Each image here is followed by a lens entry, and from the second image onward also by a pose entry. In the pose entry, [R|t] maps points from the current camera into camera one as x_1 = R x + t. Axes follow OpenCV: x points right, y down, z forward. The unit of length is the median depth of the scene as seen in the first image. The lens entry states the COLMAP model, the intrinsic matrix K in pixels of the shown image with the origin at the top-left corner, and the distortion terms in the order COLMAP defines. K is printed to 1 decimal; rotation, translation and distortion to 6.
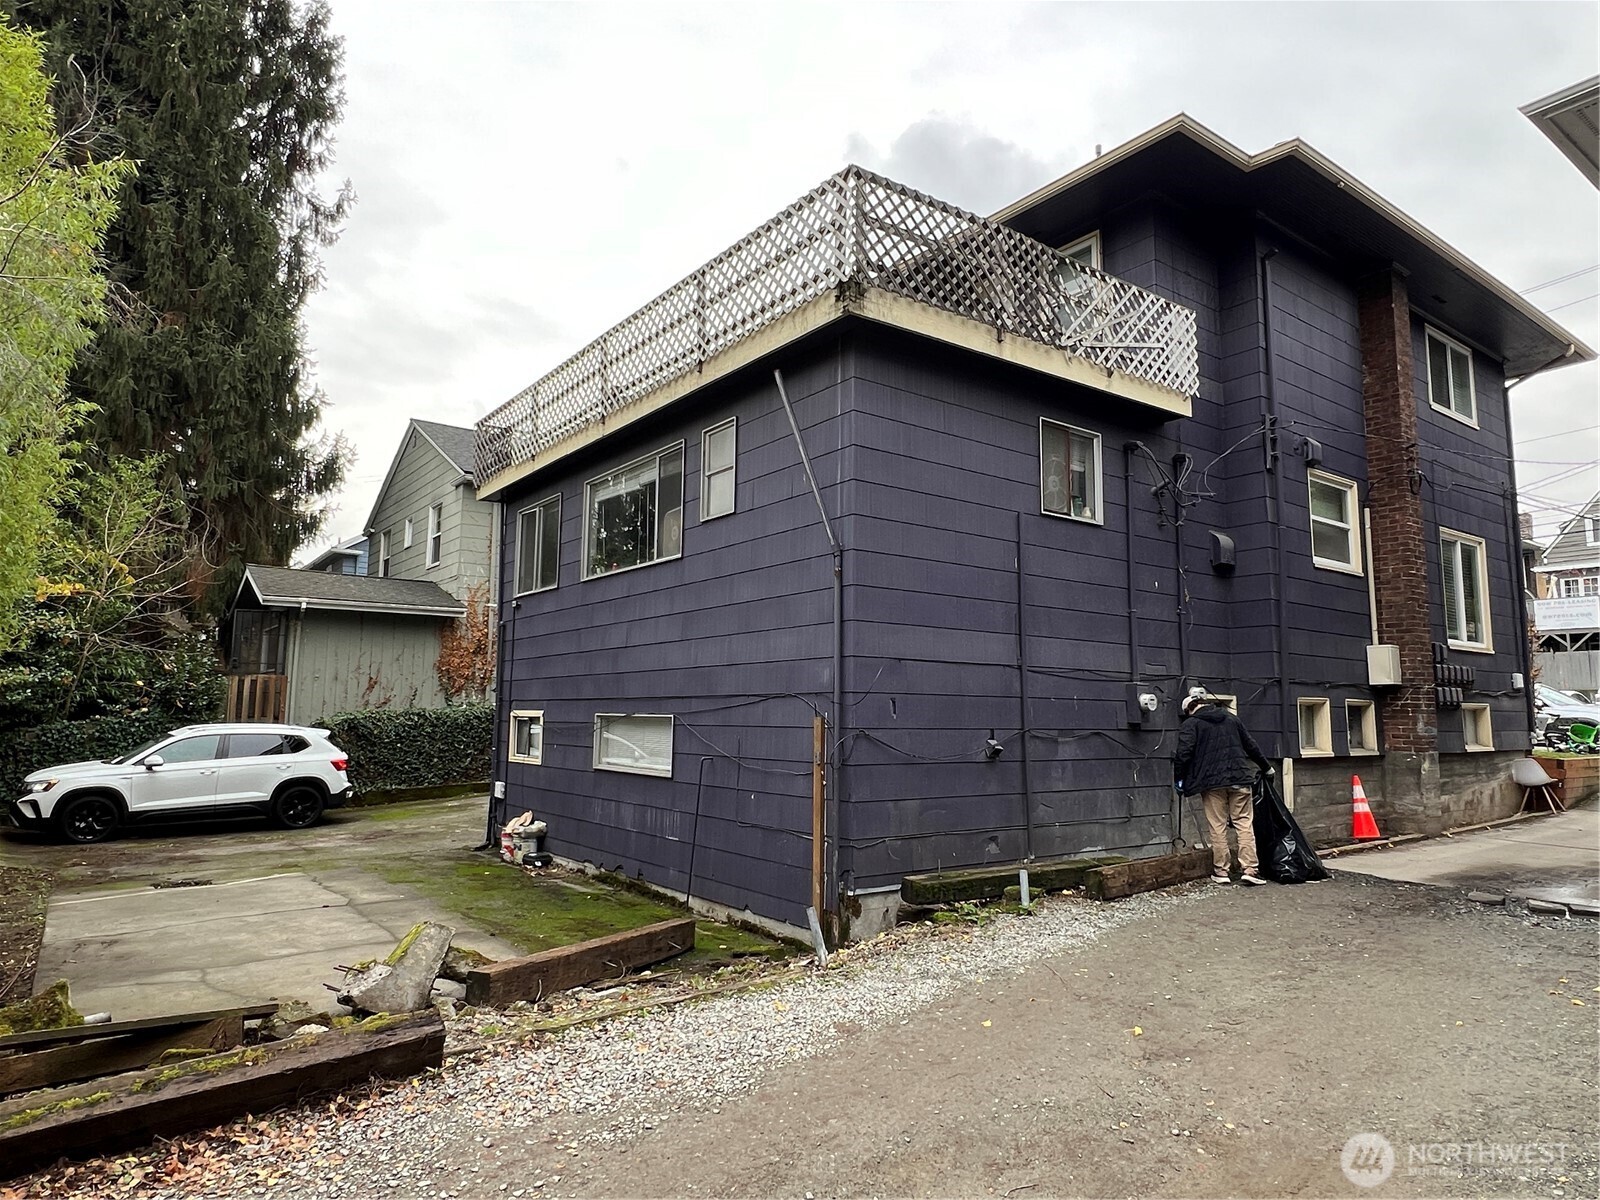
lens RADIAL K [[975.7, 0, 800.4], [0, 975.7, 600.2], [0, 0, 1]] dist [-0.004151, -0.000194]
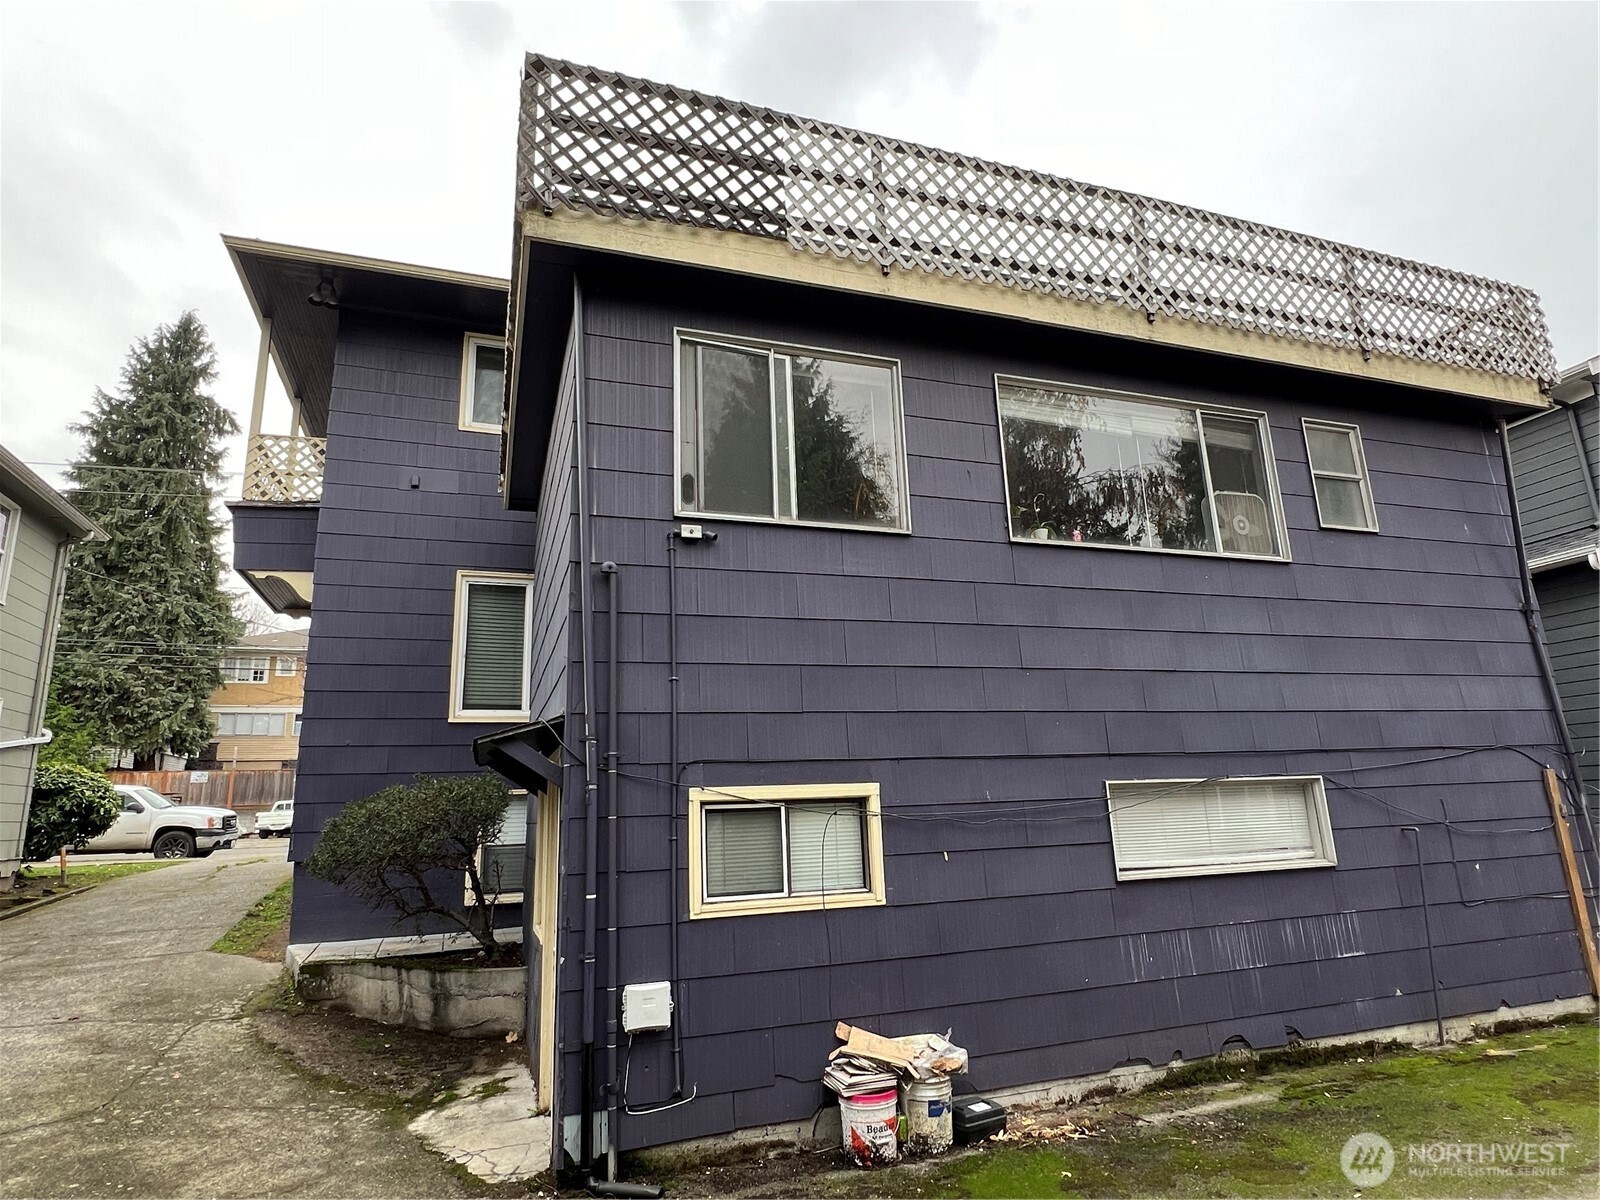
lens RADIAL K [[888.6, 0, 799.5], [0, 888.6, 596.3], [0, 0, 1]] dist [-0.001729, 0.000998]
pose [[0.299454, 0.197948, 0.933351, -0.890890], [-0.076217, 0.980078, -0.183405, 0.139083], [-0.951062, -0.016216, 0.308576, 1.180078]]
